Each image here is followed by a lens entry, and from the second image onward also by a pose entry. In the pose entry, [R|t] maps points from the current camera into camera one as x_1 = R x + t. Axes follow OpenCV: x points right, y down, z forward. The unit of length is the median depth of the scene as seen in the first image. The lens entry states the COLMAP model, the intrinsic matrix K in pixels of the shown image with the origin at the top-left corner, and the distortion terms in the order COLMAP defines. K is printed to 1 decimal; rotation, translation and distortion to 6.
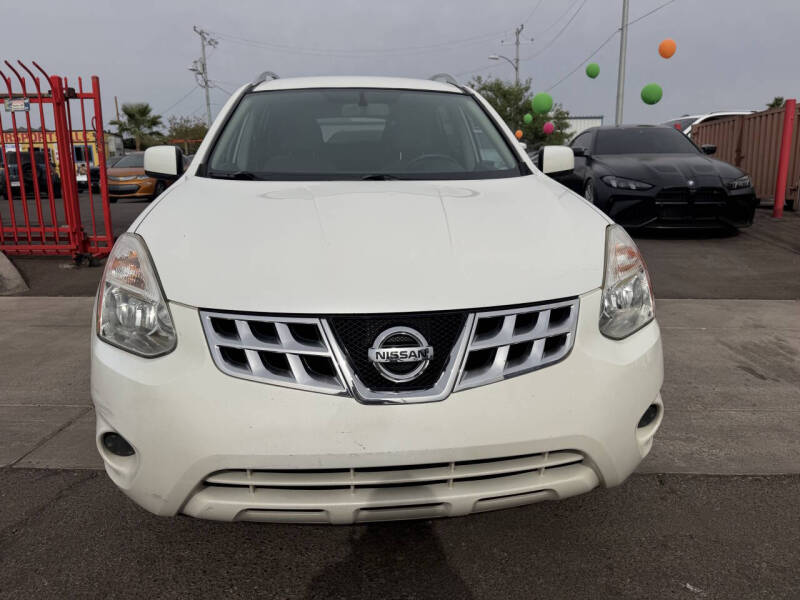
lens RADIAL K [[569.0, 0, 398.1], [0, 569.0, 307.2], [0, 0, 1]] dist [0.014159, -0.011178]
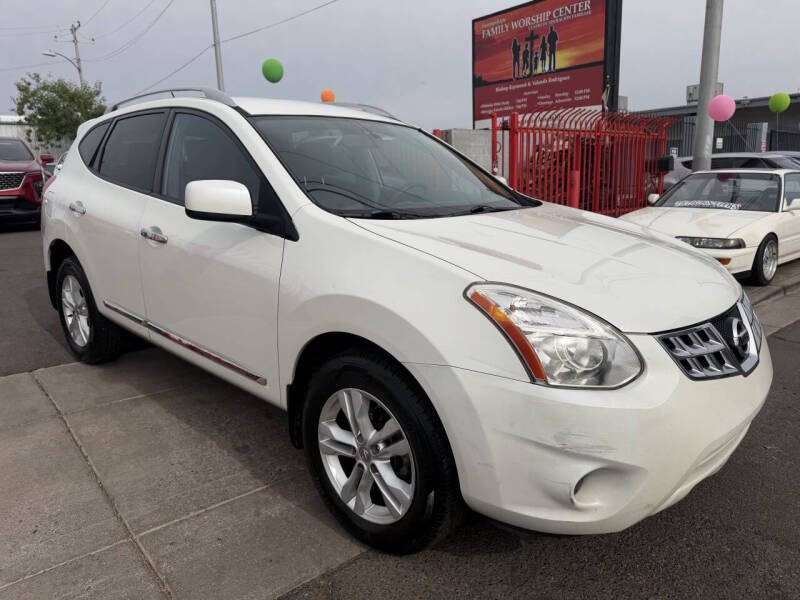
lens RADIAL K [[569.0, 0, 398.7], [0, 569.0, 305.8], [0, 0, 1]] dist [0.014159, -0.011178]
pose [[0.749883, -0.162776, 0.641232, -0.054219], [0.172833, 0.983799, 0.047618, -0.007269], [-0.638595, 0.075118, 0.765868, 0.015895]]
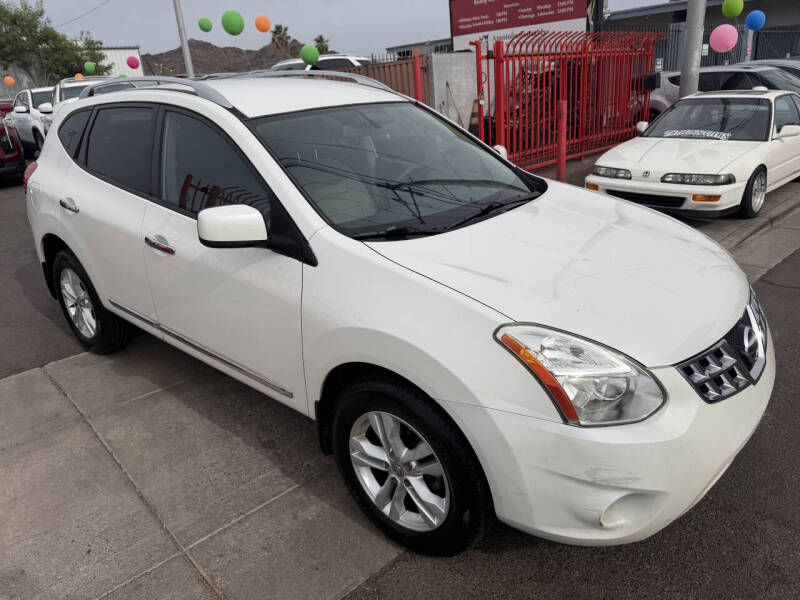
lens RADIAL K [[569.0, 0, 397.4], [0, 569.0, 302.7], [0, 0, 1]] dist [0.014159, -0.011178]
pose [[0.717415, -0.295747, 0.630753, -0.055498], [0.224294, 0.955261, 0.192791, -0.018211], [-0.659551, 0.003162, 0.751653, 0.017177]]
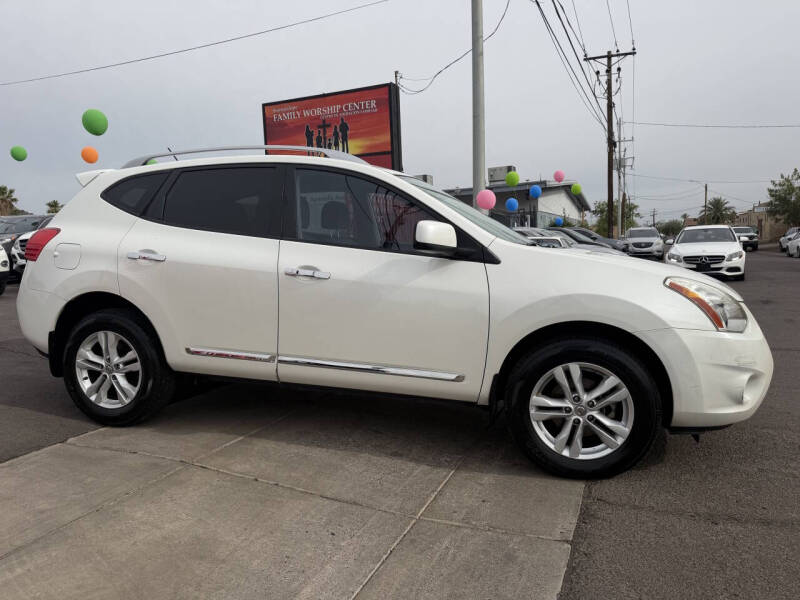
lens RADIAL K [[569.0, 0, 395.0], [0, 569.0, 321.0], [0, 0, 1]] dist [0.014159, -0.011178]
pose [[0.358715, -0.128209, 0.924600, -0.099892], [0.239659, 0.969969, 0.041520, -0.011739], [-0.902157, 0.206695, 0.378669, 0.050423]]
